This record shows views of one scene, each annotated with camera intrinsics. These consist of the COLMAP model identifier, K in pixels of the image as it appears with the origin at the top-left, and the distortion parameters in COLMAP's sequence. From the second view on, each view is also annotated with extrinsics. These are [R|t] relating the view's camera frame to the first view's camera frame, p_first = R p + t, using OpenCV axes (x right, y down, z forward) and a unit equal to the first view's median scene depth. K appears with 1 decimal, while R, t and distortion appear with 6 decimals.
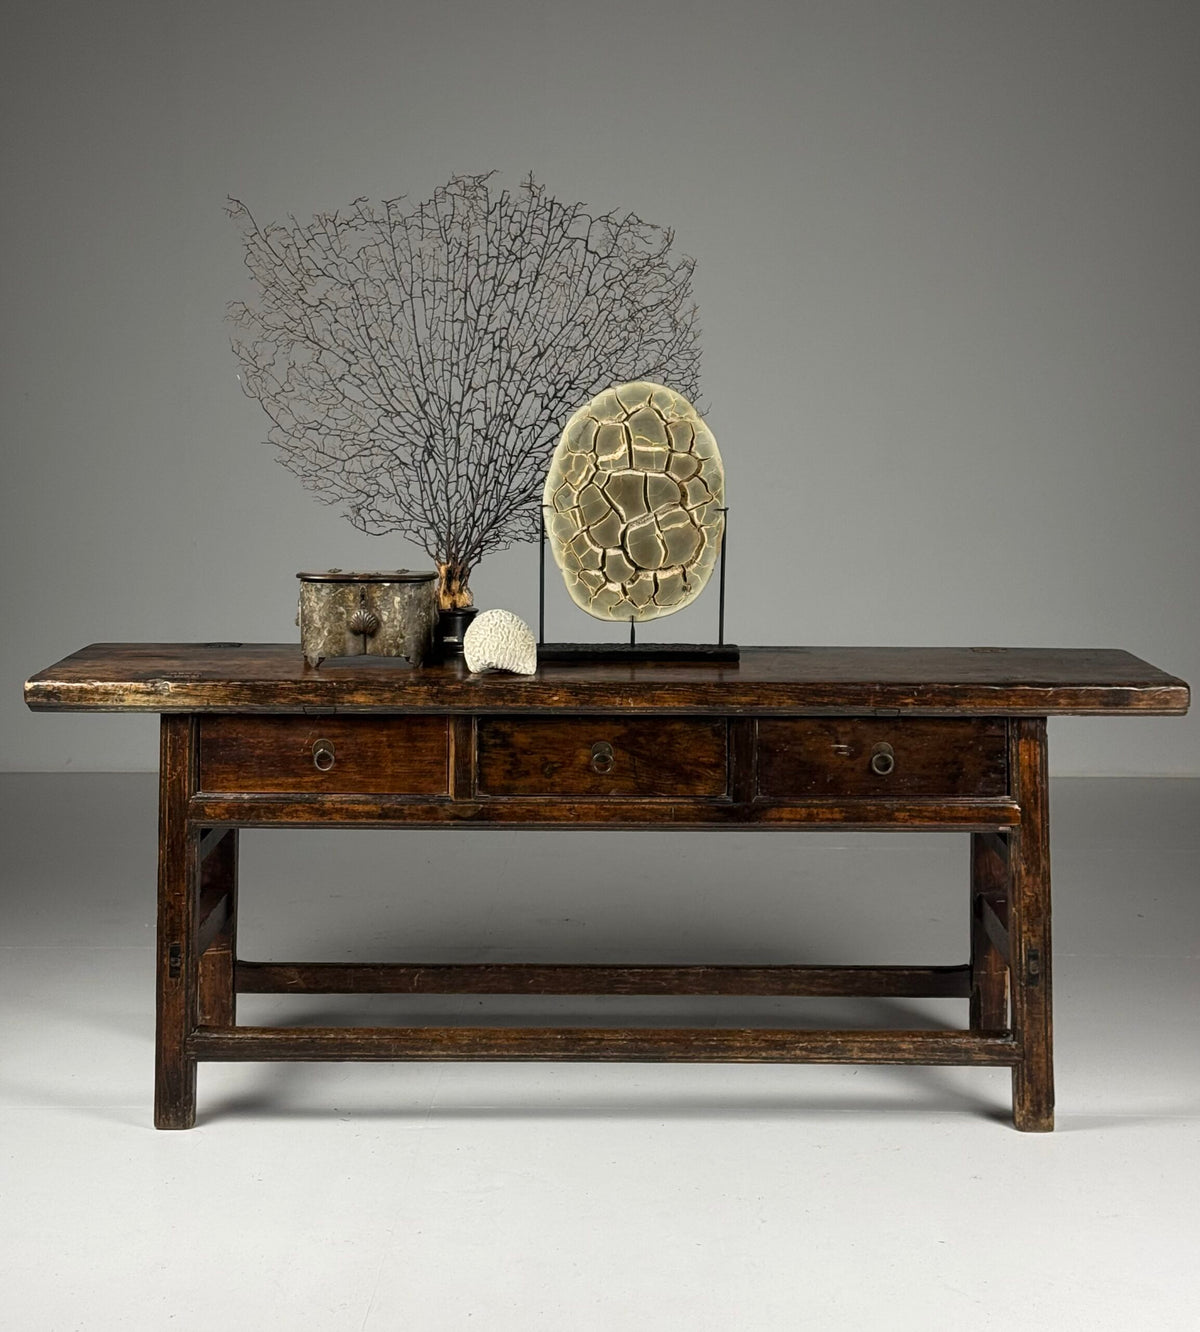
lens RADIAL K [[2585.4, 0, 601.2], [0, 2585.4, 551.1], [0, 0, 1]] dist [0.139318, 0.000000]
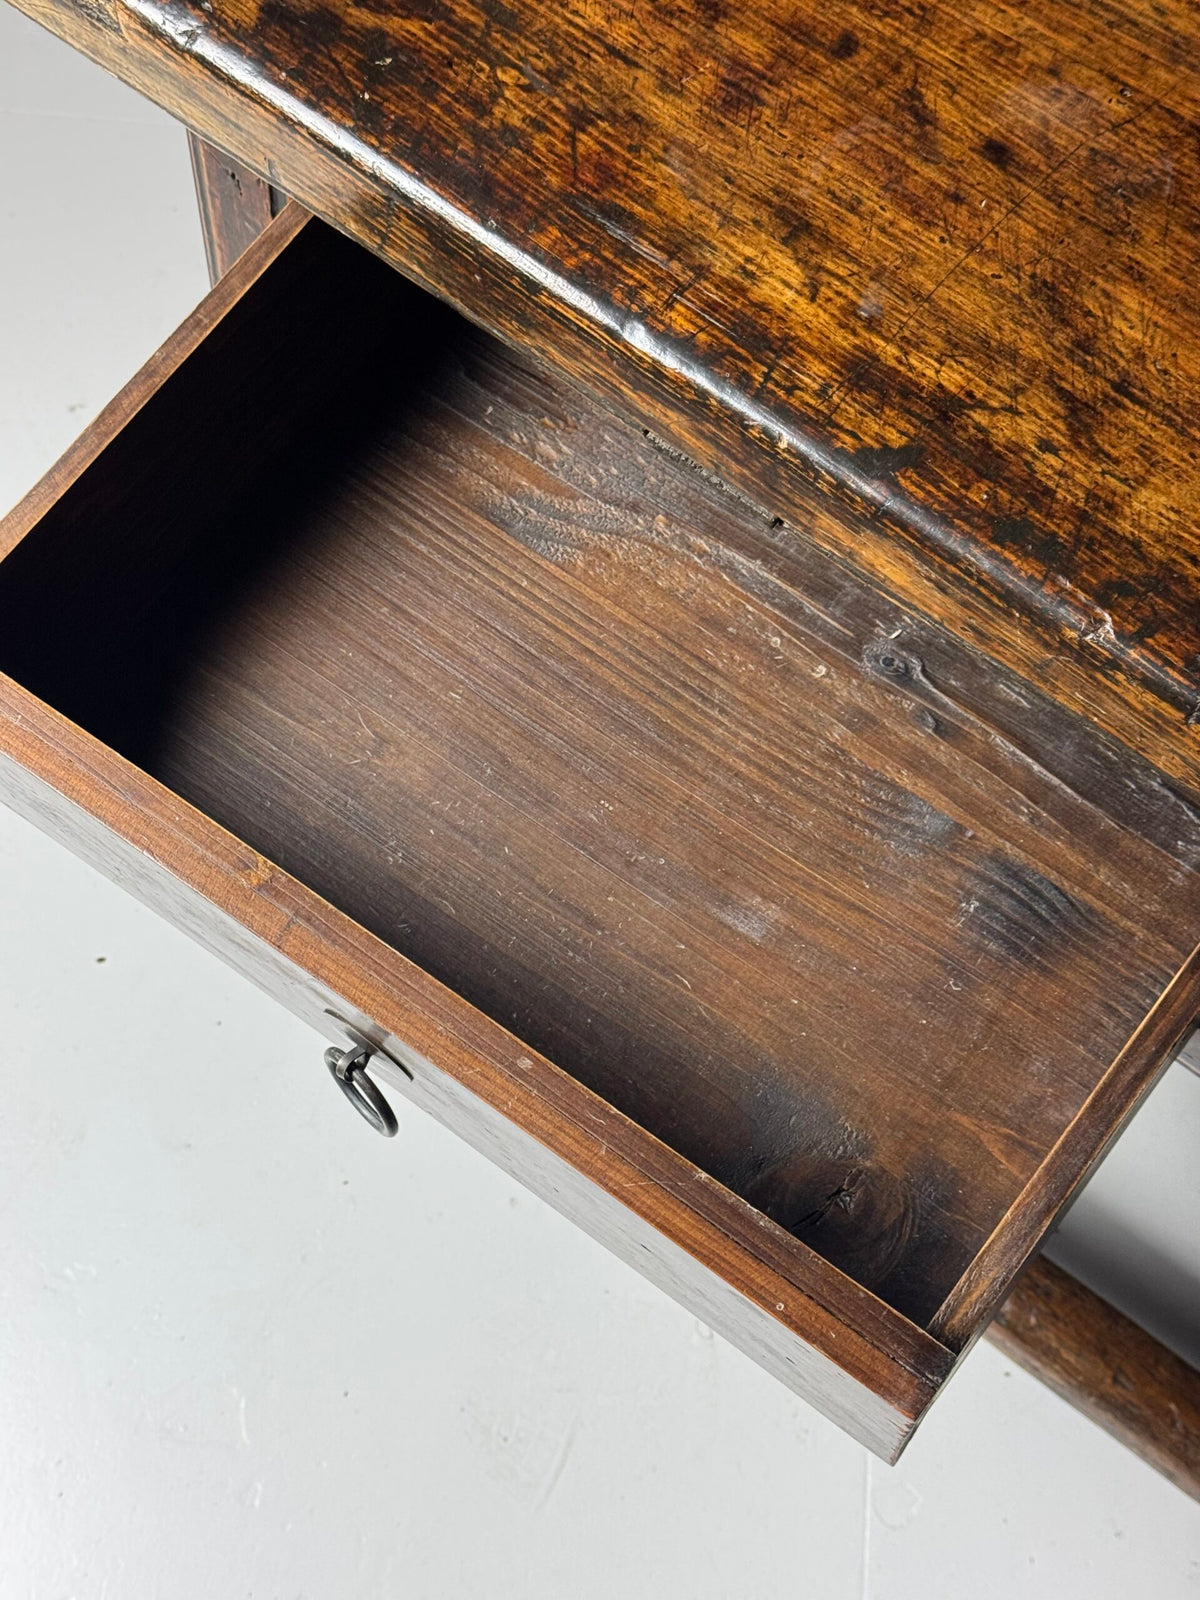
lens RADIAL K [[2264.4, 0, 584.4], [0, 2264.4, 821.3], [0, 0, 1]] dist [0.110107, 0.000000]
pose [[0.777085, 0.557911, -0.291331, -0.053210], [-0.052810, 0.519038, 0.853118, -0.066627], [0.627176, -0.647560, 0.432800, 0.899022]]
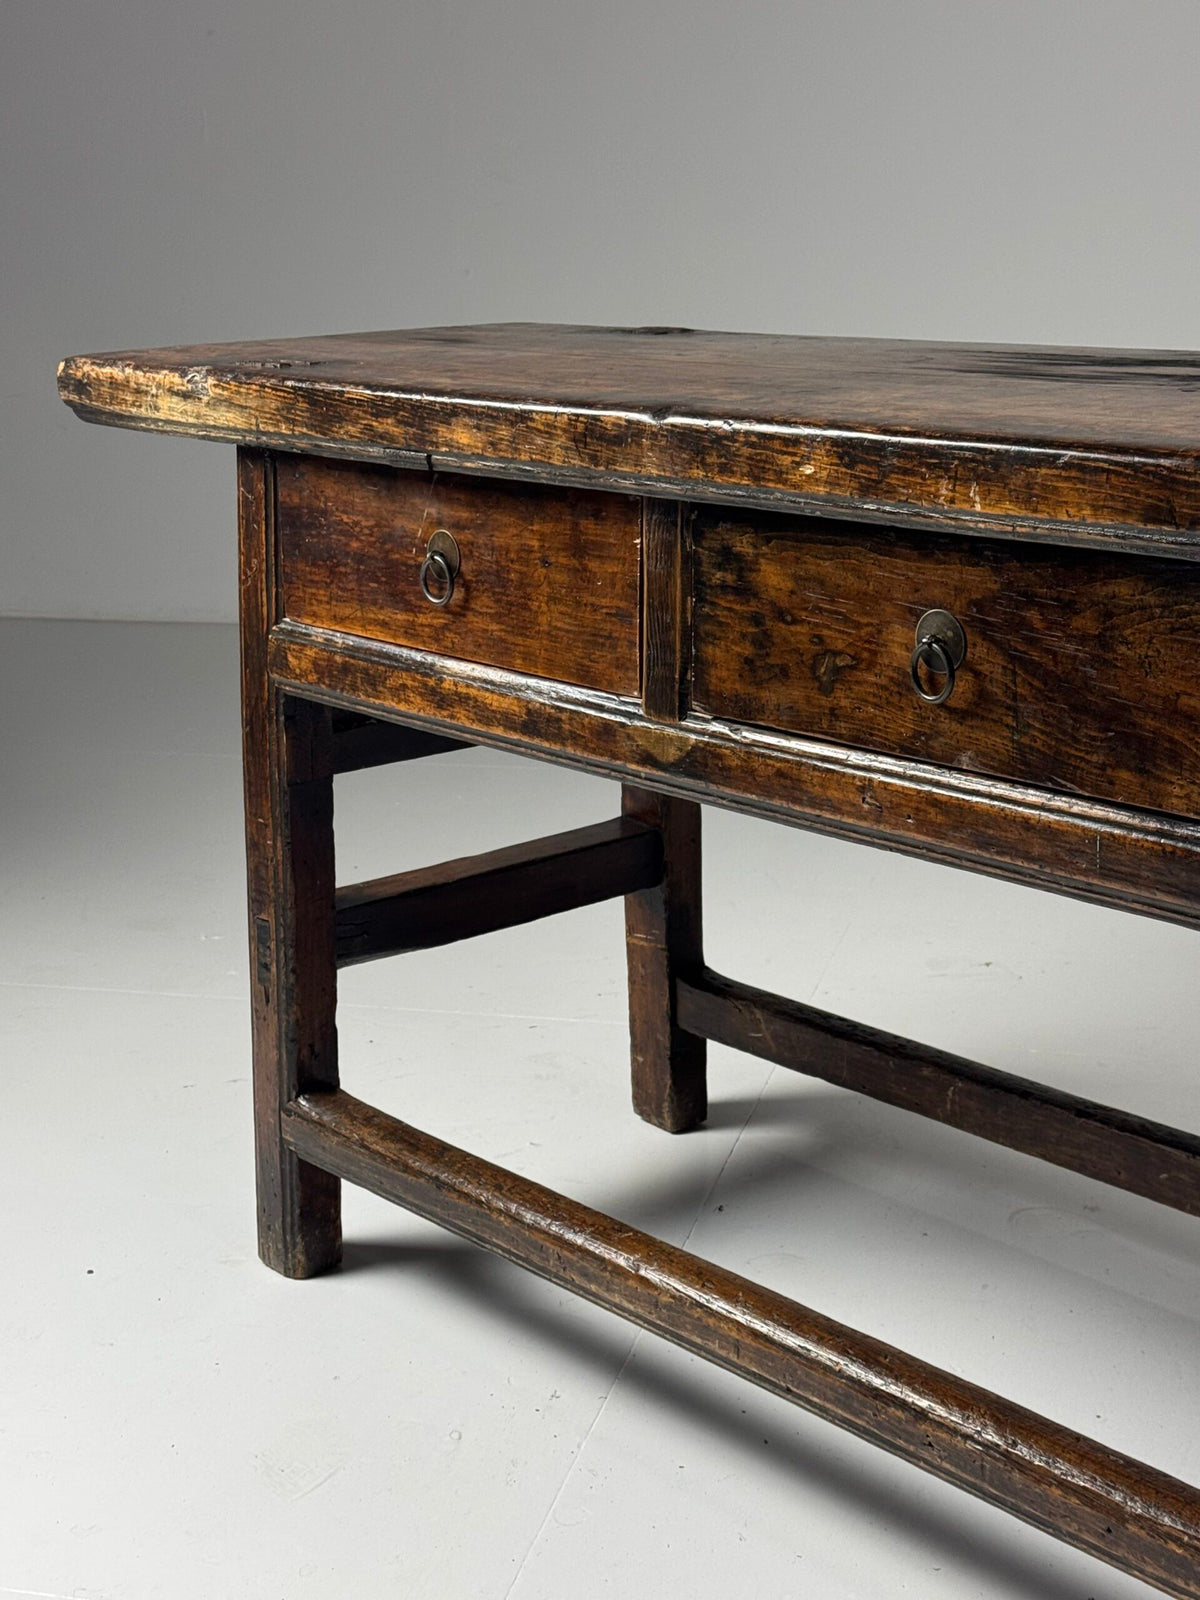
lens RADIAL K [[2373.7, 0, 607.3], [0, 2373.7, 796.3], [0, 0, 1]] dist [0.133712, 0.000000]
pose [[0.669593, 0.170079, -0.722992, 0.202312], [-0.043958, 0.980797, 0.190015, 0.039847], [0.741426, -0.095451, 0.664211, 0.754652]]
